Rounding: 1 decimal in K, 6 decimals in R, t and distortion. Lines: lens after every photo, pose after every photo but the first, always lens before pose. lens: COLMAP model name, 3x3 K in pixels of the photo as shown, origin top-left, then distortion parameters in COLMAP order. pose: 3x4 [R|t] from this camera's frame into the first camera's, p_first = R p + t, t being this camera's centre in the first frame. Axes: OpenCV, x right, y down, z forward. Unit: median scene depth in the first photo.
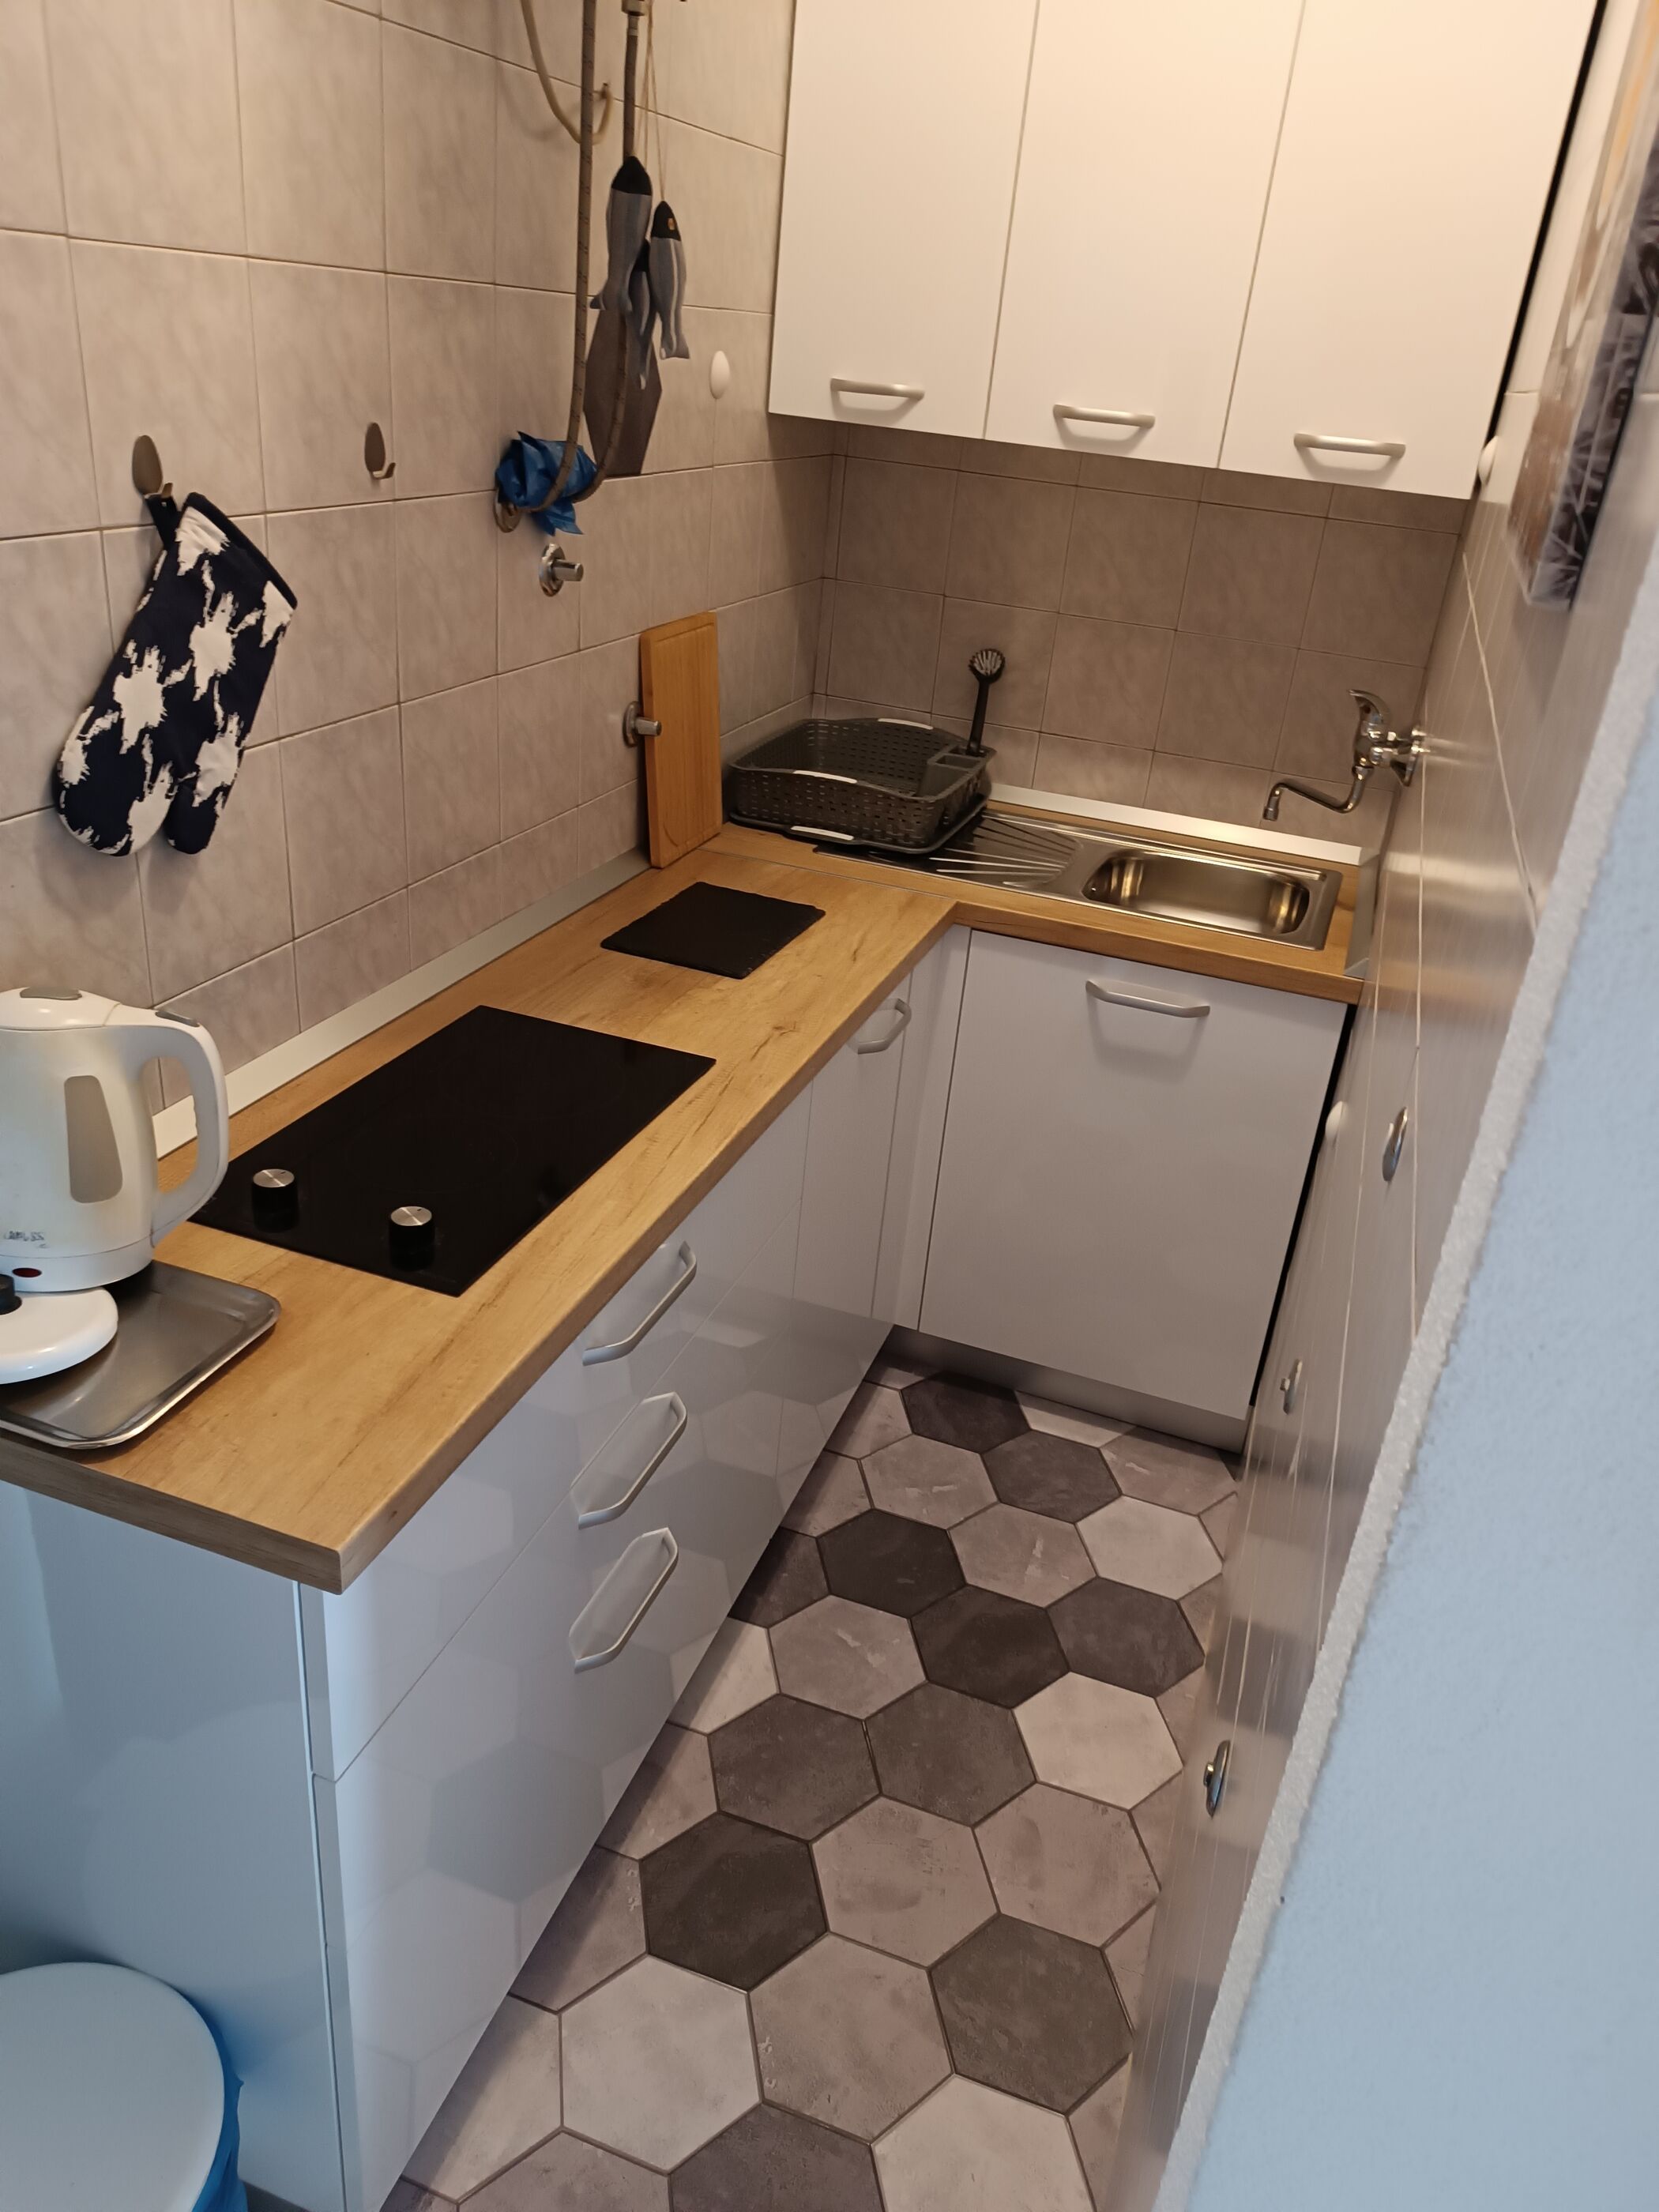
lens RADIAL K [[1596.7, 0, 829.5], [0, 1596.7, 1106.0], [0, 0, 1]] dist [0.033410, -0.030338]
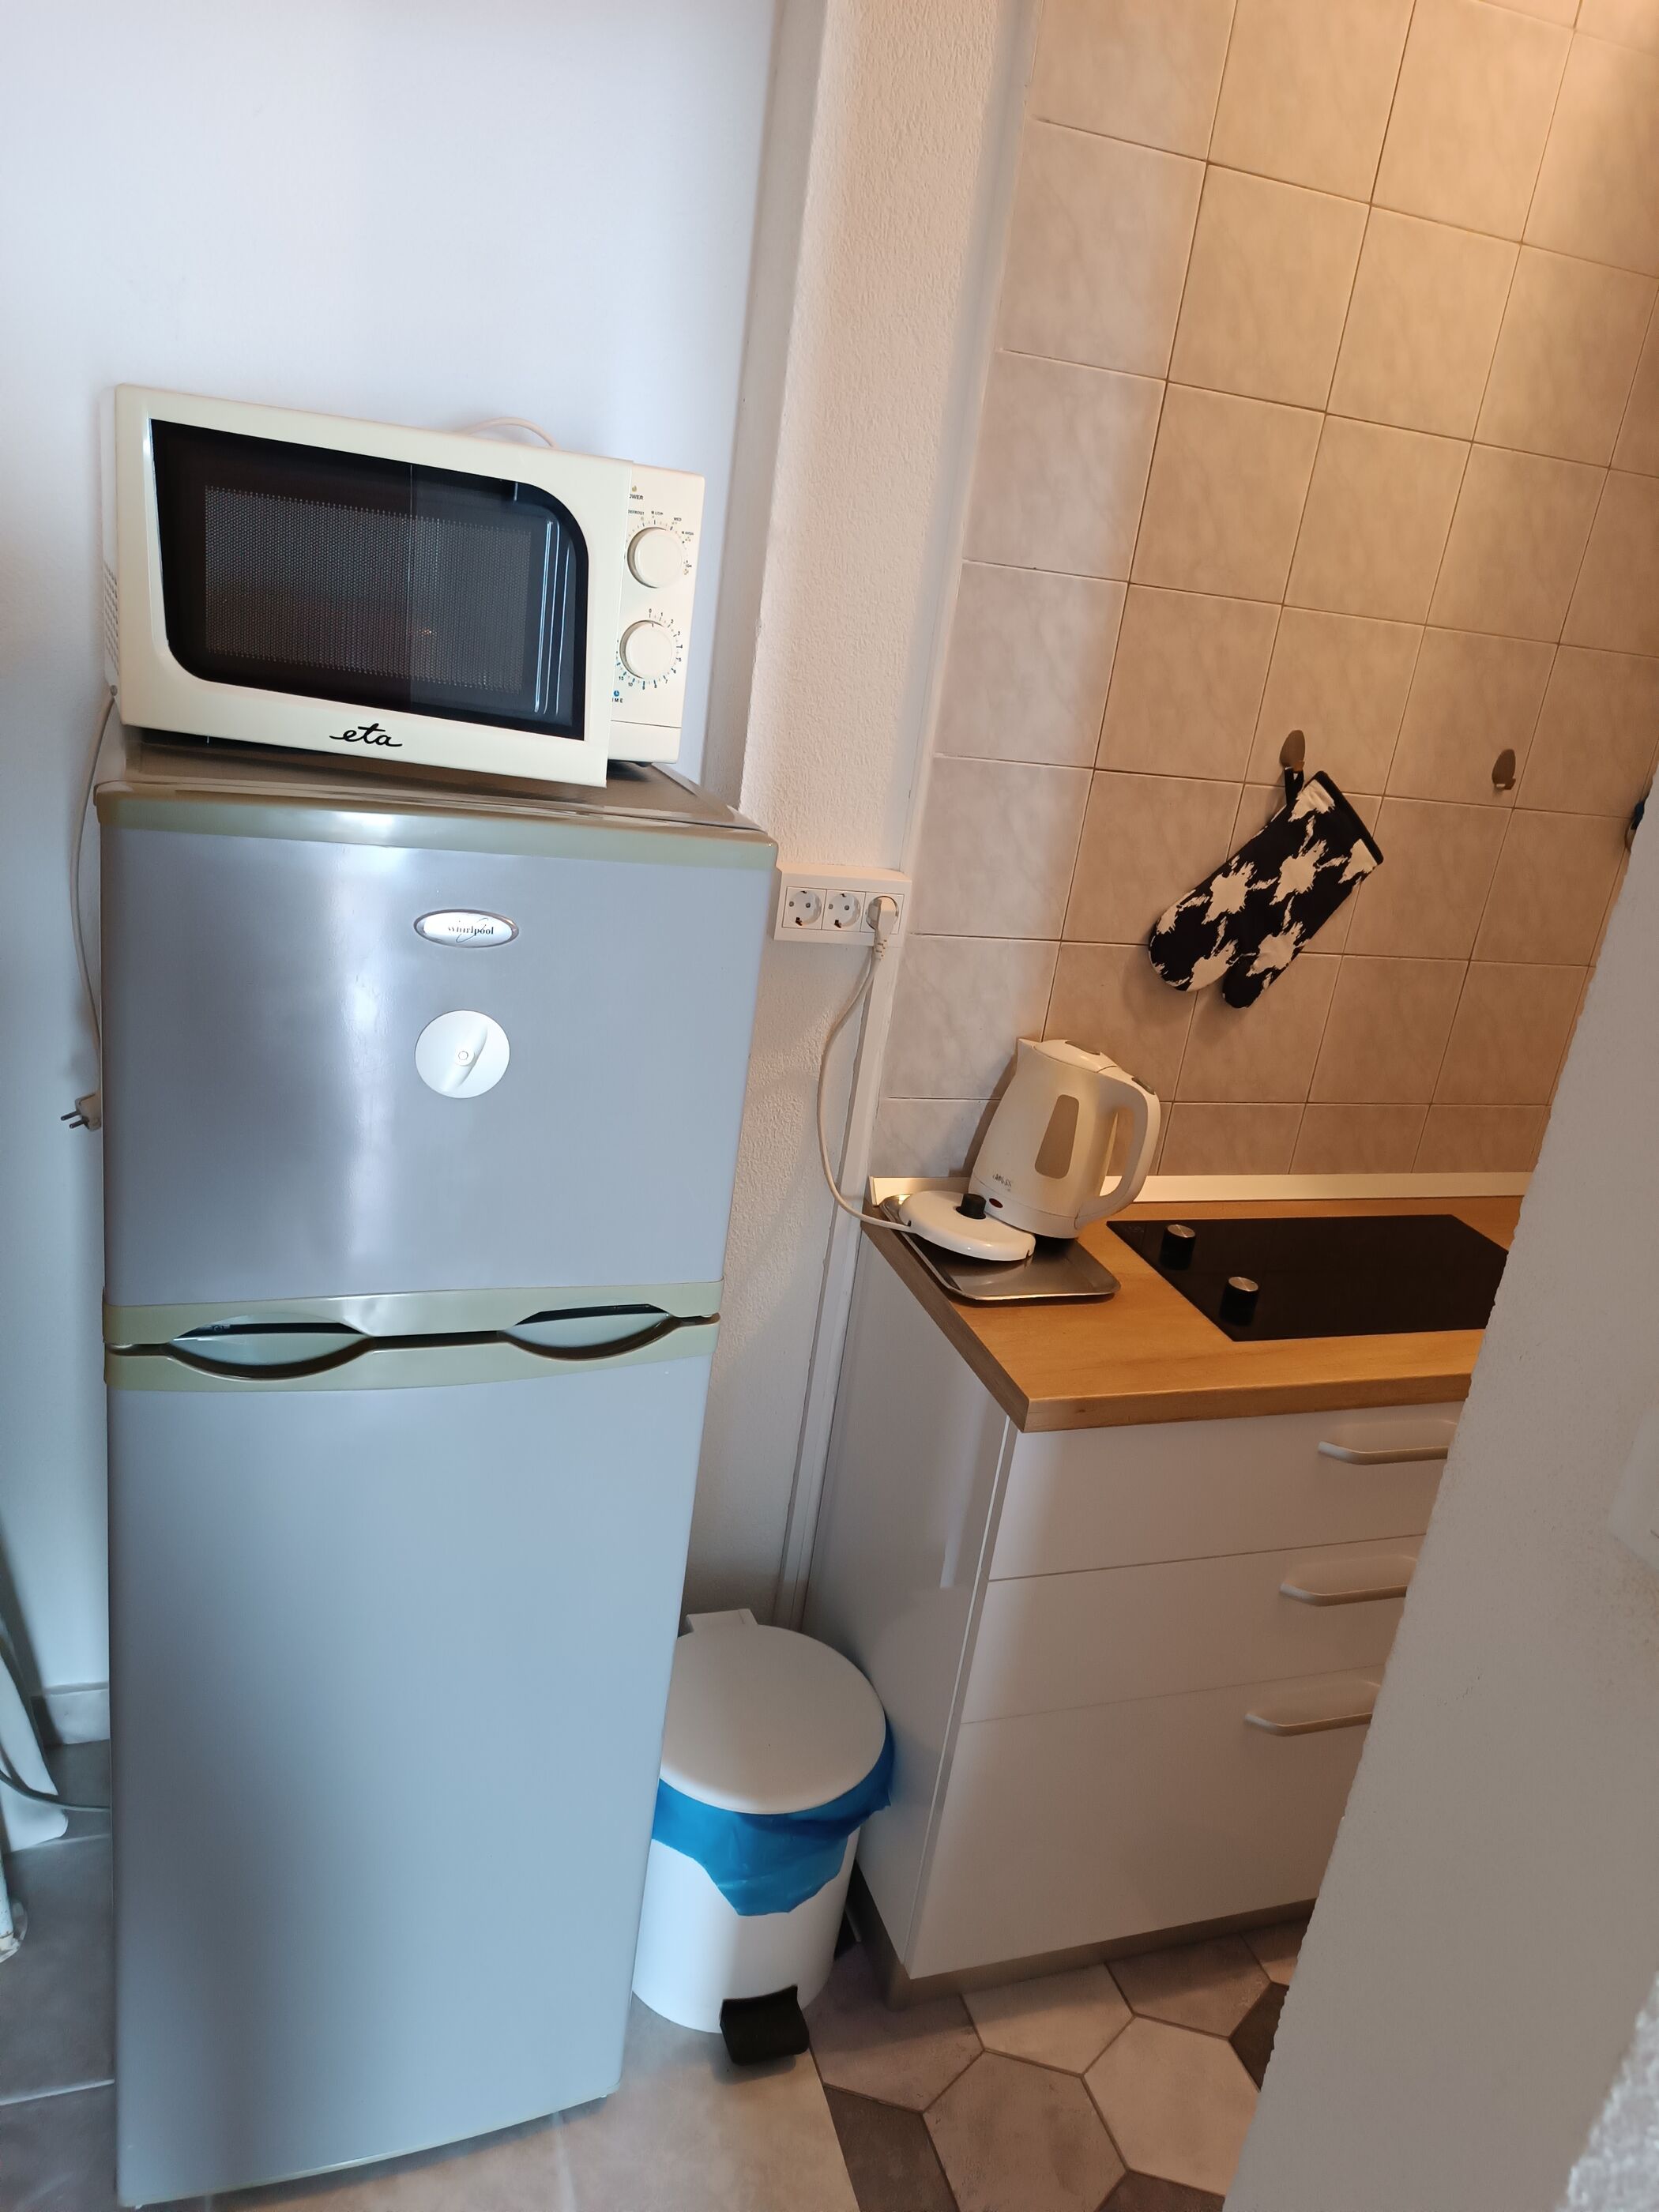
lens RADIAL K [[1596.7, 0, 829.5], [0, 1596.7, 1106.0], [0, 0, 1]] dist [0.033410, -0.030338]
pose [[0.615595, 0.256566, -0.745129, 0.479575], [-0.412691, 0.910457, -0.027457, 0.113681], [0.671363, 0.324410, 0.666355, -0.157631]]
